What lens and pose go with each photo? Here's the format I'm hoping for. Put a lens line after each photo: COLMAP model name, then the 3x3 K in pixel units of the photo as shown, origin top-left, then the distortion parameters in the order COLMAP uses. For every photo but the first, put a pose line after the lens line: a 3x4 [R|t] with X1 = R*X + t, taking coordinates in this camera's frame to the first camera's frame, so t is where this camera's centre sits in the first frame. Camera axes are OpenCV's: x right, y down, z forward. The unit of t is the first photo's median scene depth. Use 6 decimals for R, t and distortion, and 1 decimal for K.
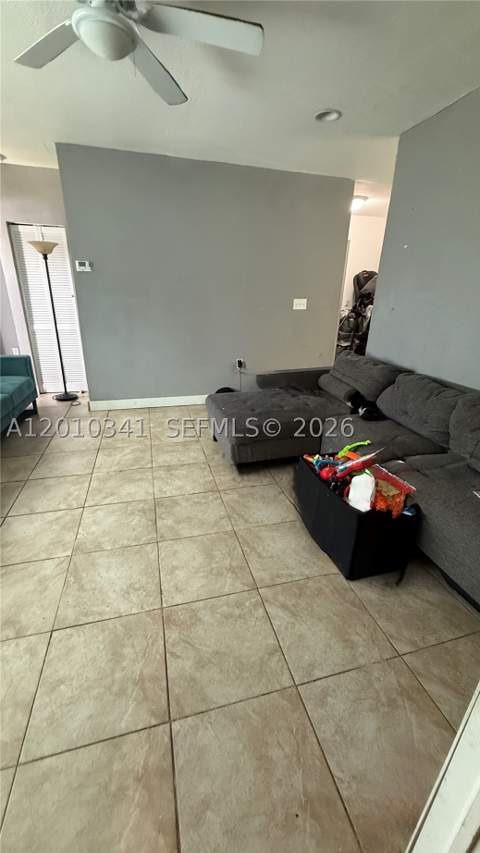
lens RADIAL K [[340.1, 0, 238.7], [0, 340.1, 425.3], [0, 0, 1]] dist [-0.000237, 0.000217]
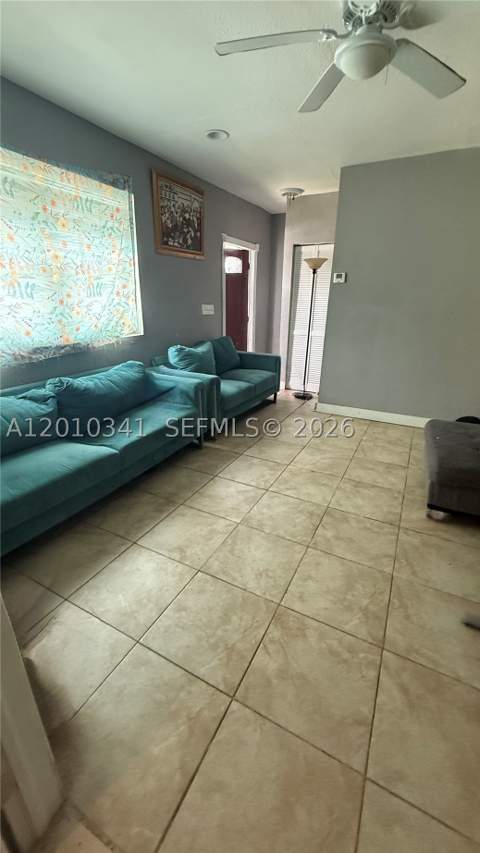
lens RADIAL K [[340.1, 0, 238.7], [0, 340.1, 425.3], [0, 0, 1]] dist [-0.000237, 0.000217]
pose [[0.734040, 0.223593, -0.641243, 0.153606], [-0.240022, 0.968720, 0.063024, -0.016968], [0.635276, 0.107651, 0.764746, 0.050205]]
